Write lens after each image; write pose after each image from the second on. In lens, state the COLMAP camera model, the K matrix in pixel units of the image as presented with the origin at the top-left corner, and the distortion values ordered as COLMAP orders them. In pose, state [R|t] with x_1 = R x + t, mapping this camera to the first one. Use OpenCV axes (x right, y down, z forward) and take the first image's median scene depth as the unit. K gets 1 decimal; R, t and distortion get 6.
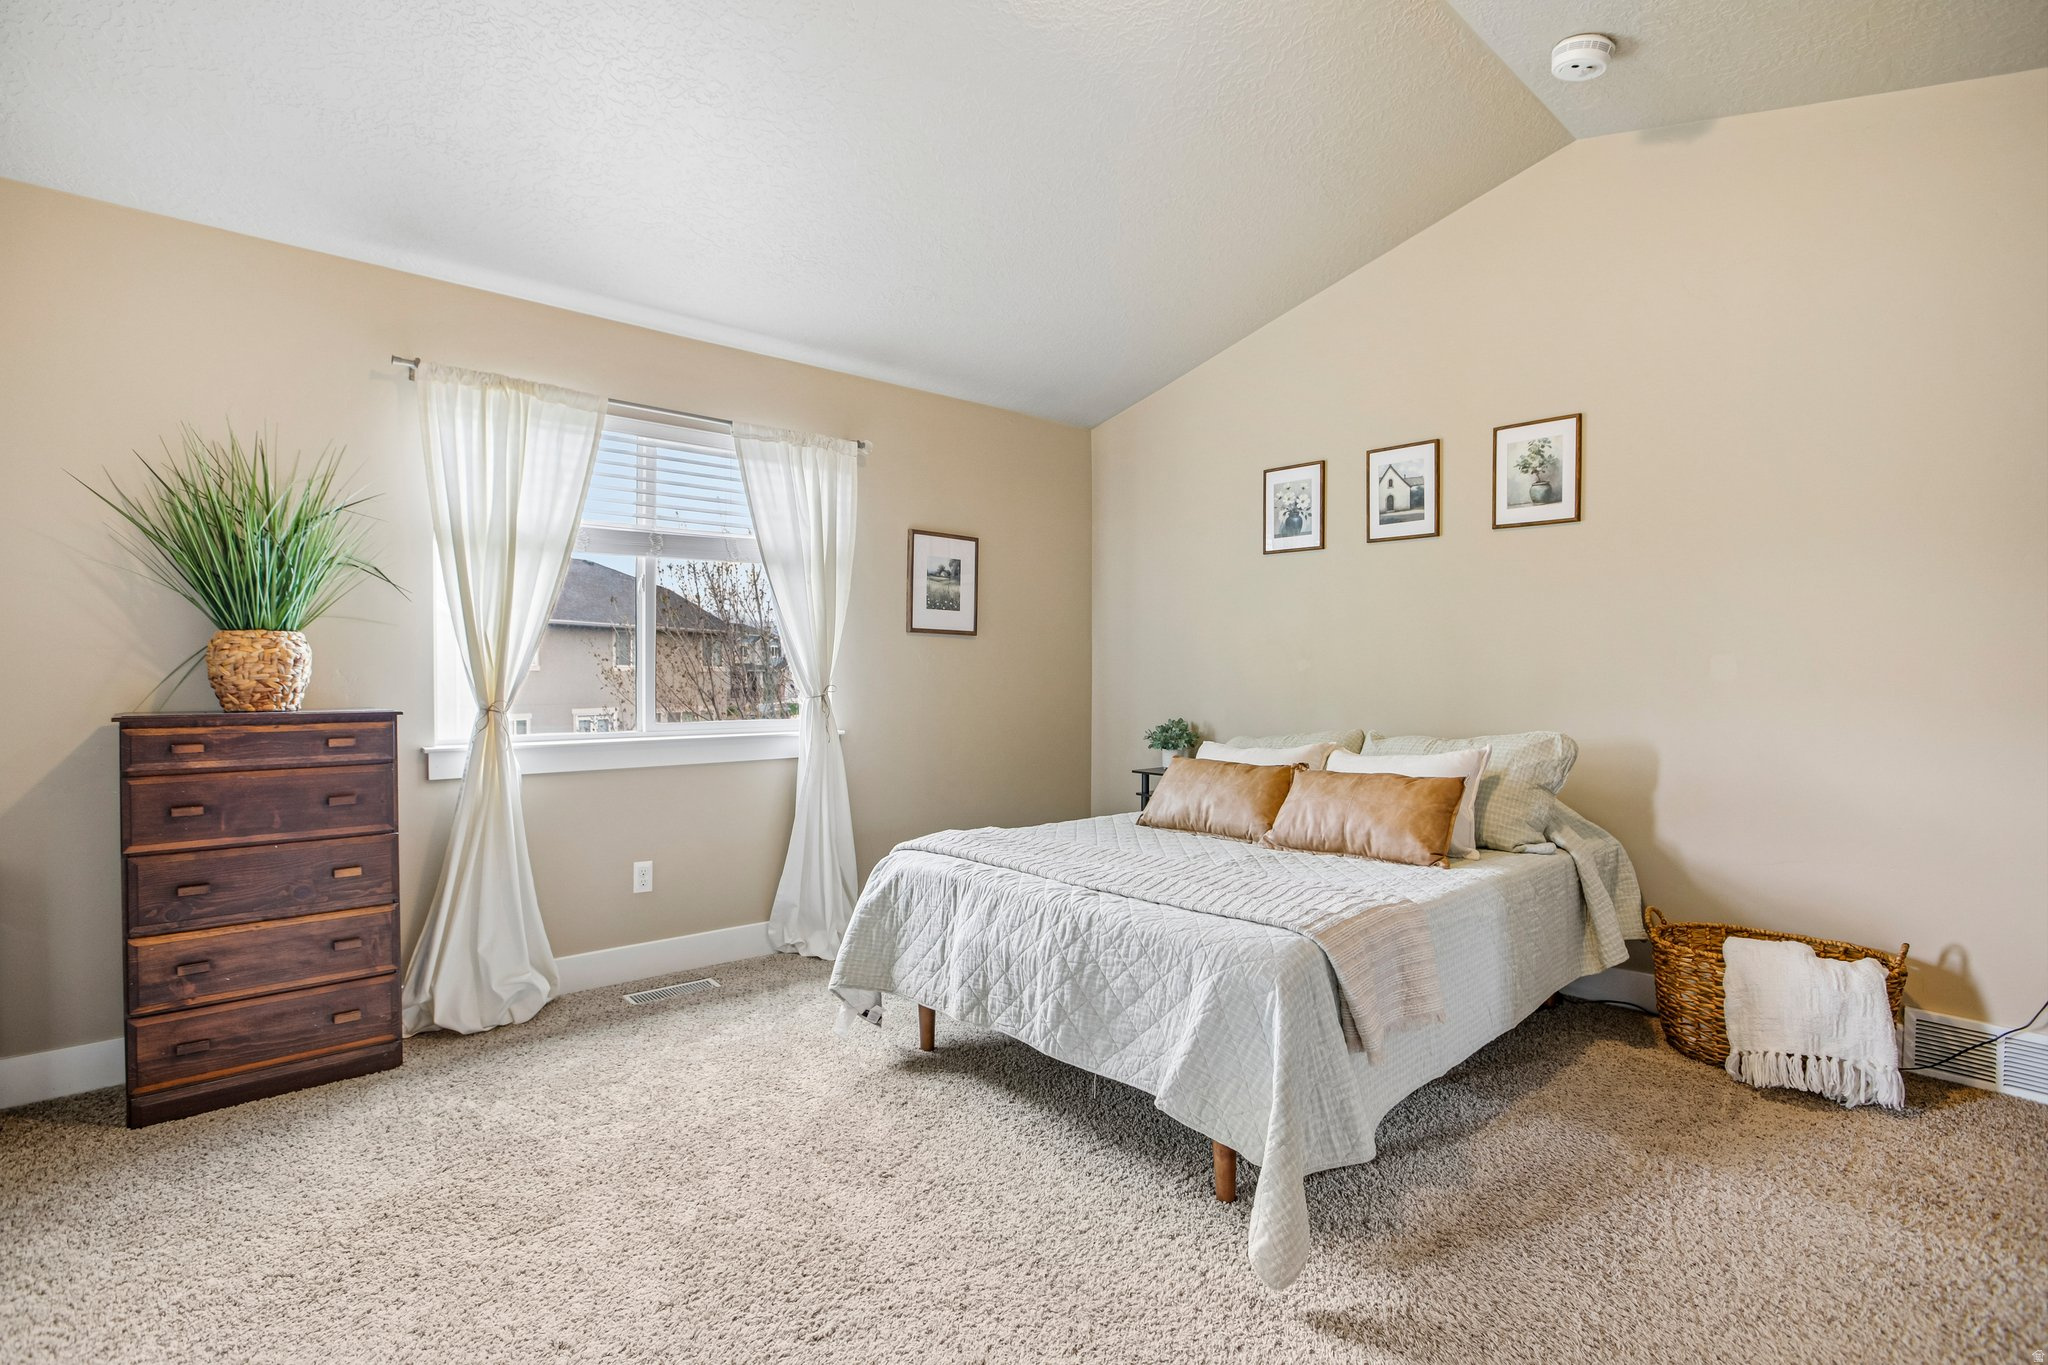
lens RADIAL K [[975.6, 0, 1024.0], [0, 975.6, 682.5], [0, 0, 1]] dist [-0.052825, 0.028742]
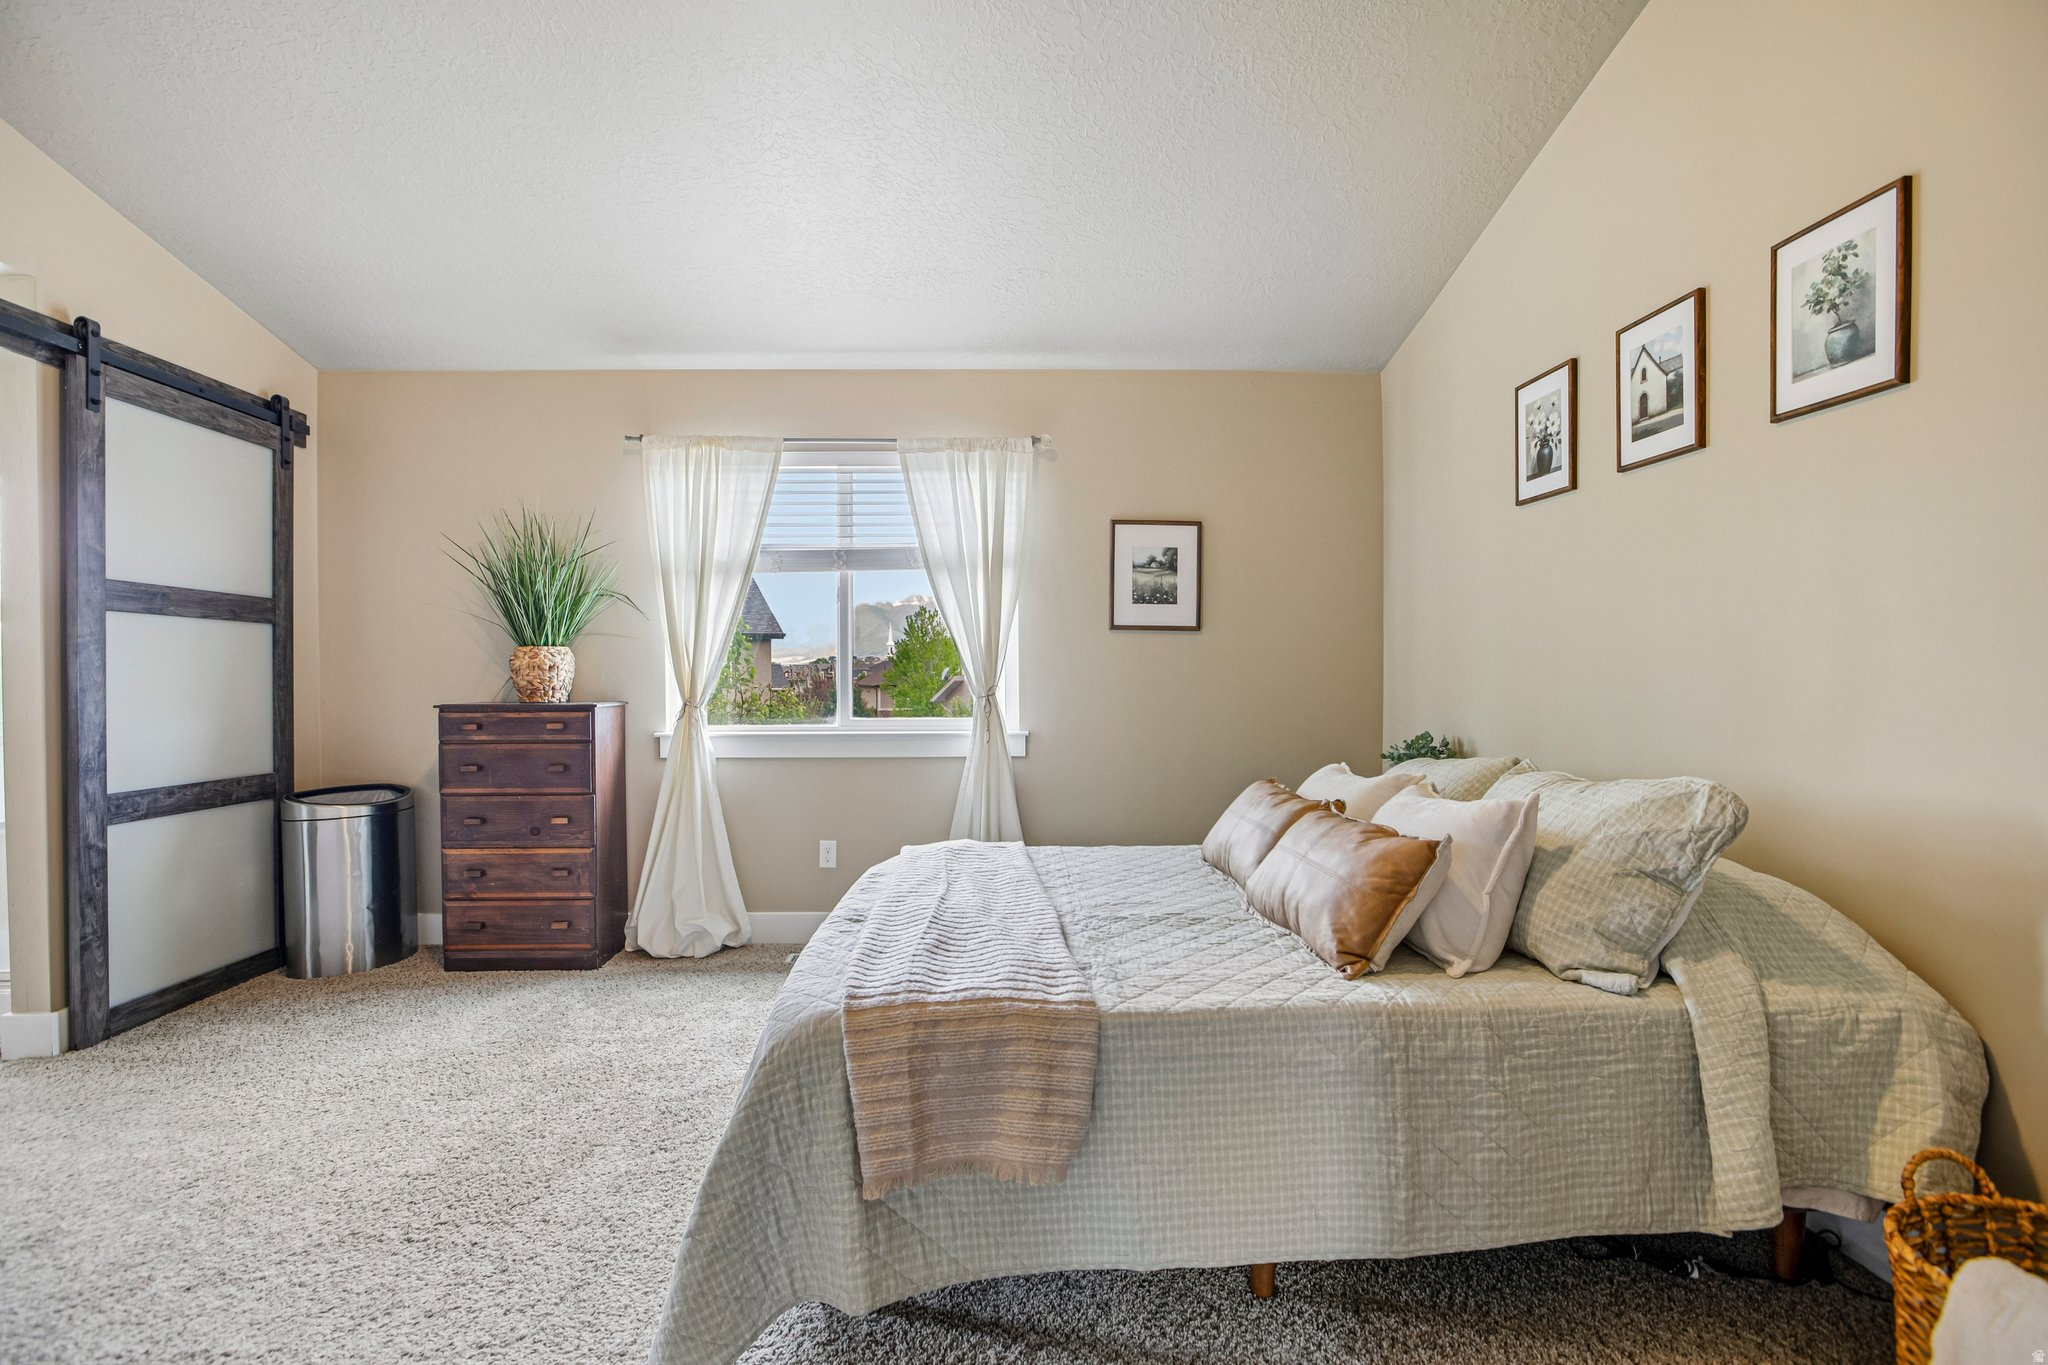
lens RADIAL K [[975.6, 0, 1024.0], [0, 975.6, 682.5], [0, 0, 1]] dist [-0.052825, 0.028742]
pose [[0.763337, 0.004419, -0.645985, 0.527484], [-0.002509, 0.999989, 0.003876, -0.005240], [0.645995, -0.001338, 0.763340, 0.282658]]
